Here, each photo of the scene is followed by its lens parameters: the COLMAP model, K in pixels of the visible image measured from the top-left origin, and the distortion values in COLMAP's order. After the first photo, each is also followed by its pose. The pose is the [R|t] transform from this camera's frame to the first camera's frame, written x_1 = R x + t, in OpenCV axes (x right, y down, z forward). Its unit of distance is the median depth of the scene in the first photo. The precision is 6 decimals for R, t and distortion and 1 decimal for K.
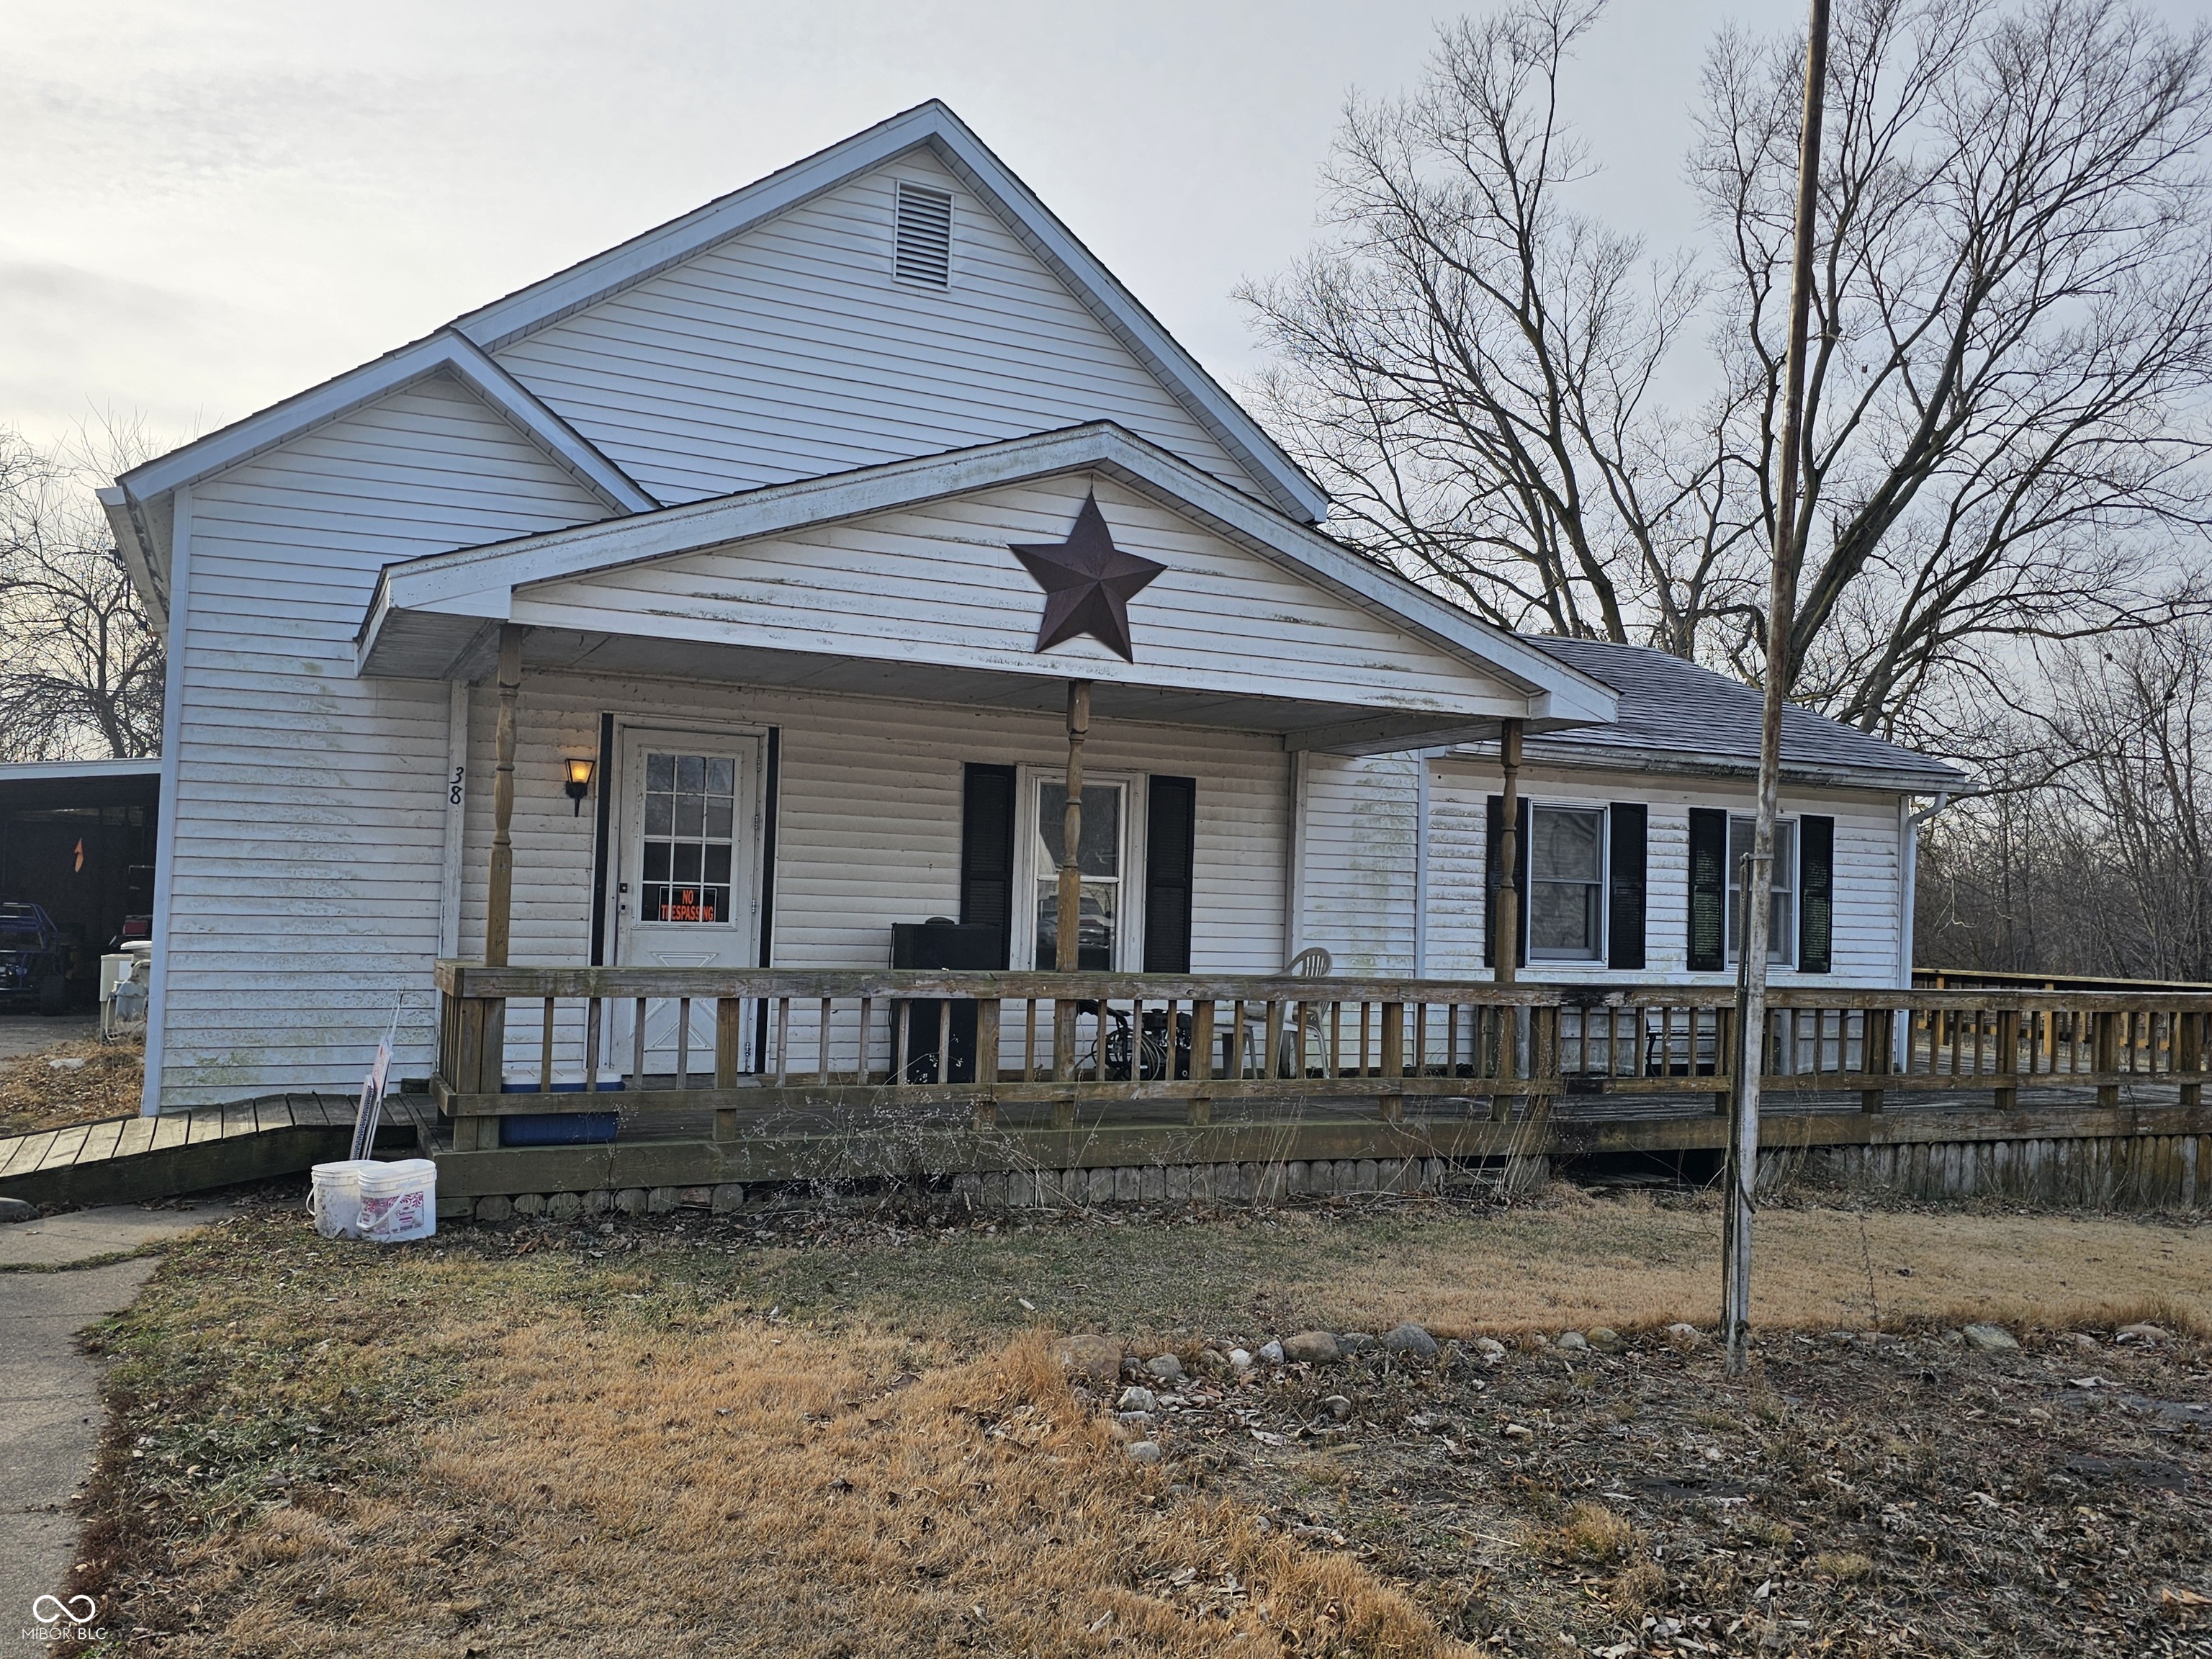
lens RADIAL K [[1489.1, 0, 1105.4], [0, 1489.1, 838.2], [0, 0, 1]] dist [0.060667, -0.044420]
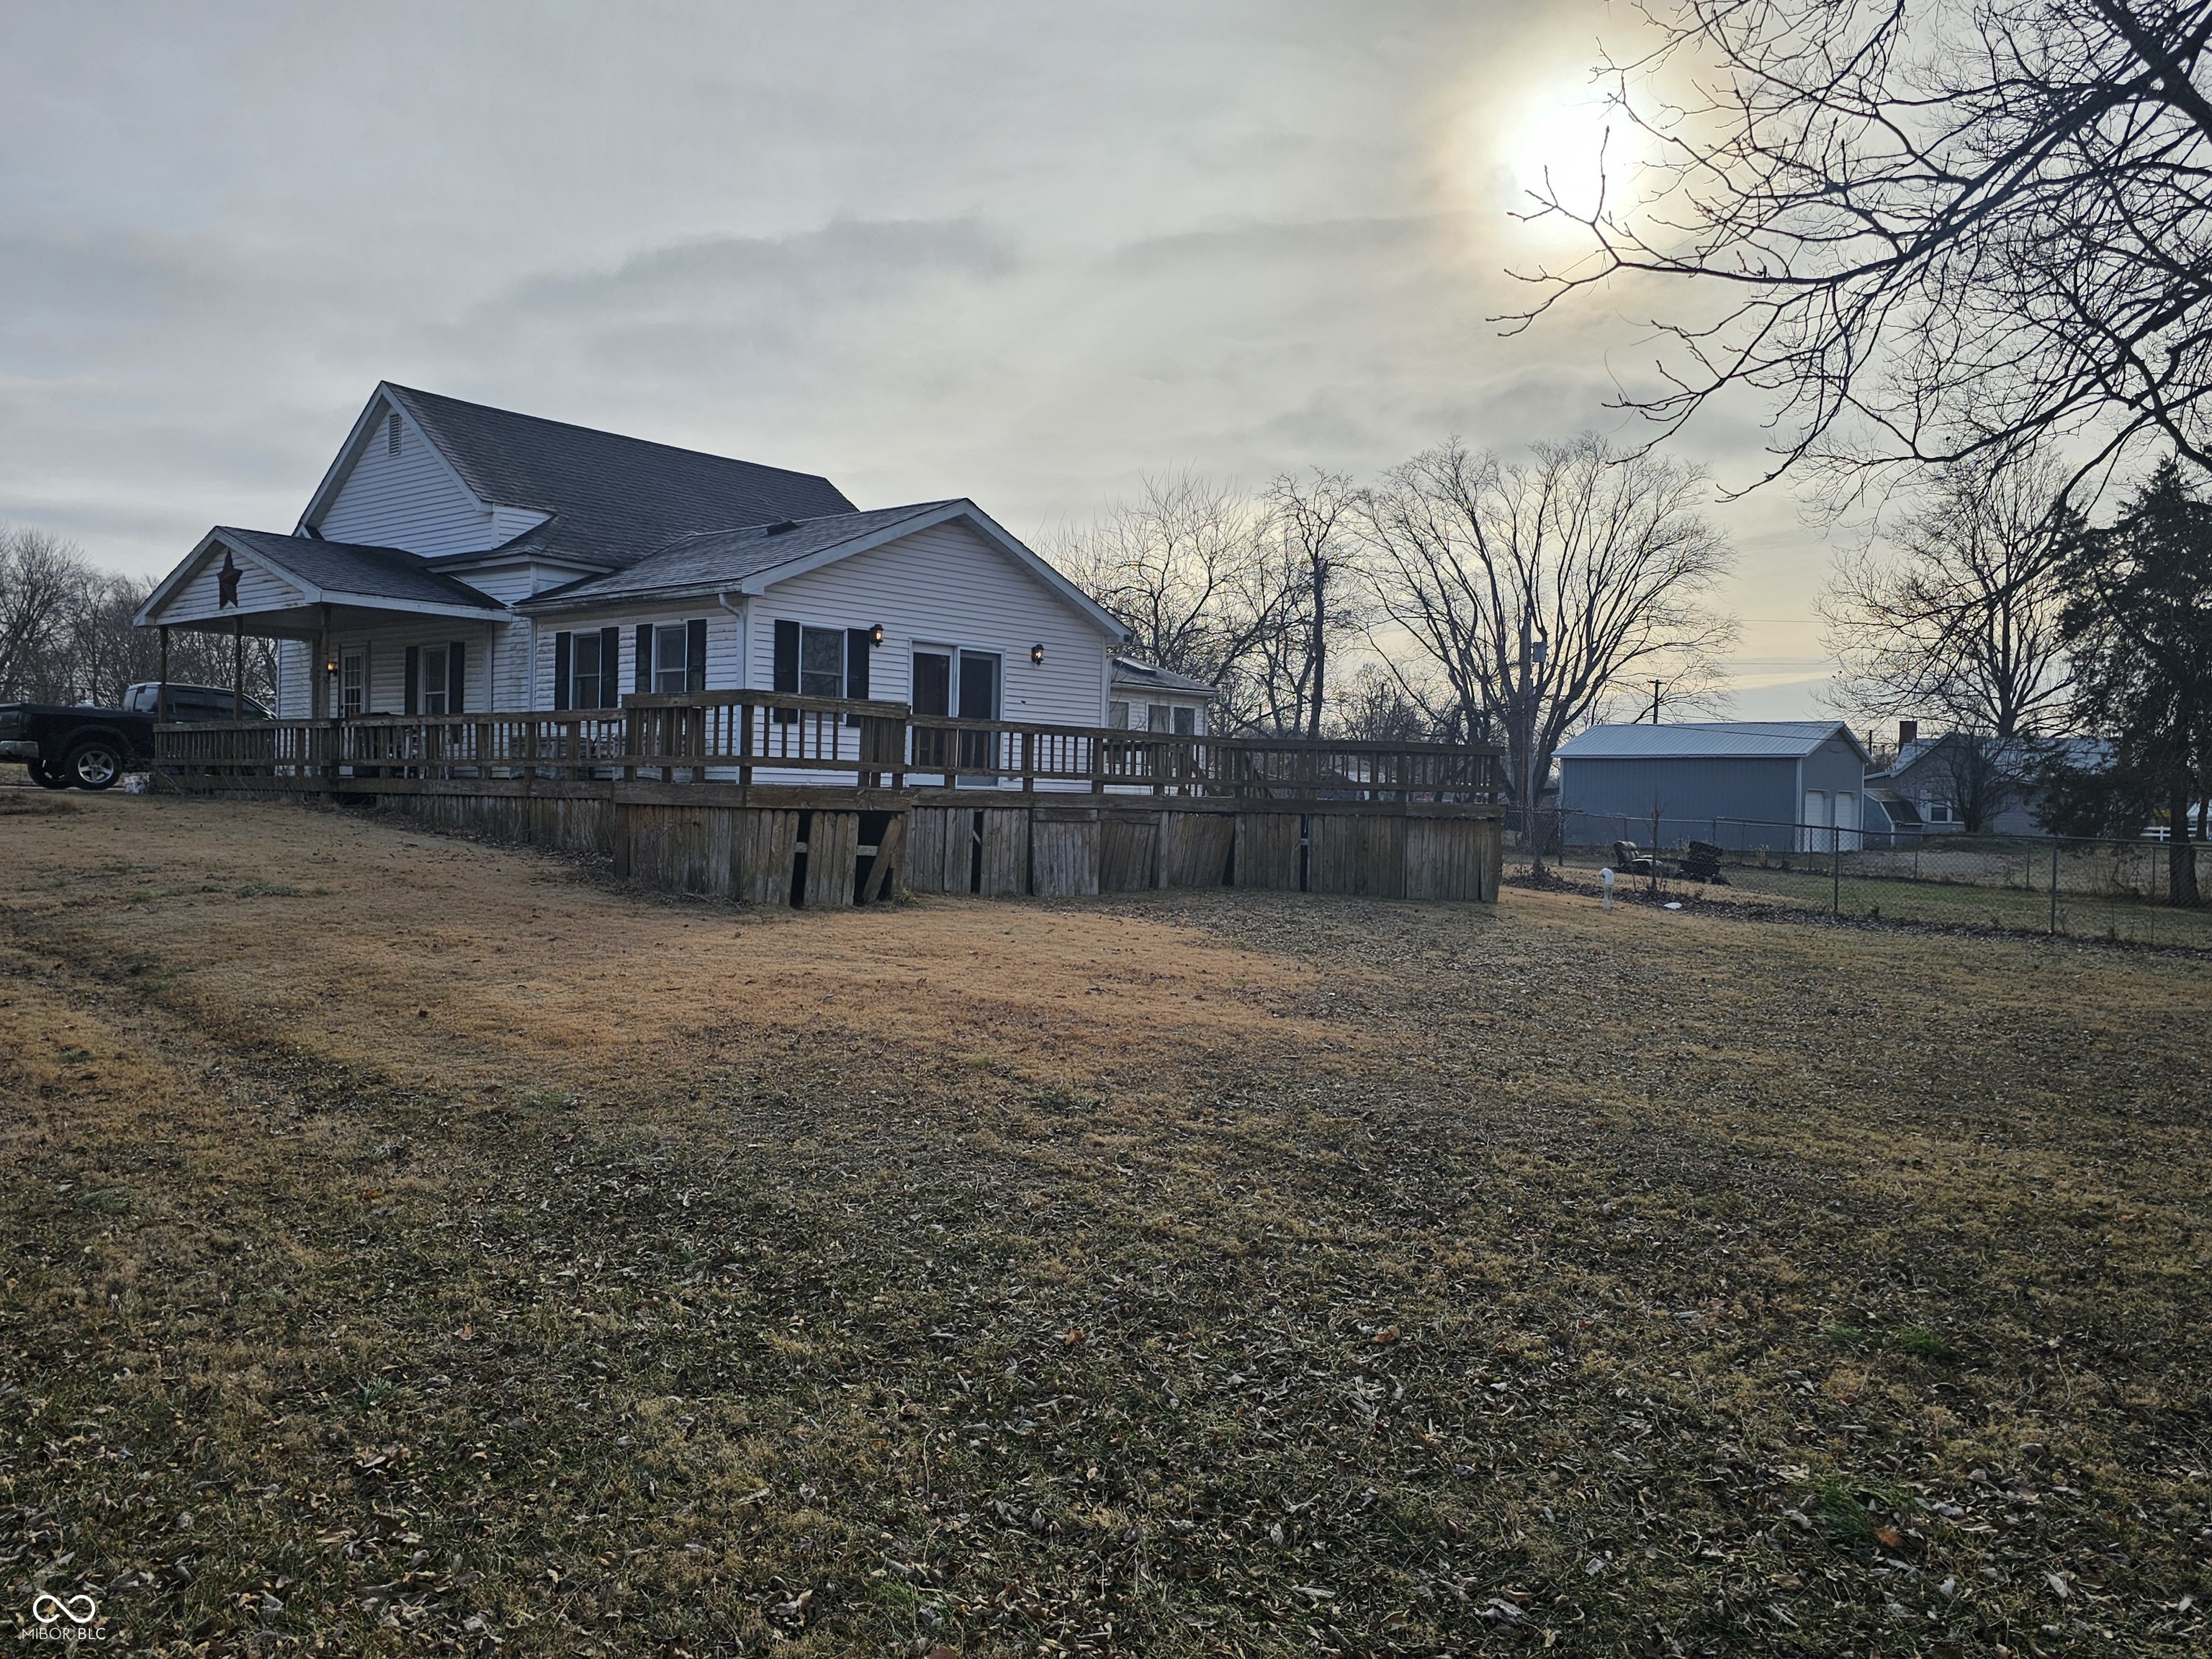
lens RADIAL K [[1489.1, 0, 1119.5], [0, 1489.1, 810.0], [0, 0, 1]] dist [0.060667, -0.044420]
pose [[0.494783, -0.017309, -0.868844, 2.119992], [0.032375, 0.999475, -0.001475, 0.205778], [0.868413, -0.027399, 0.495084, 0.656220]]
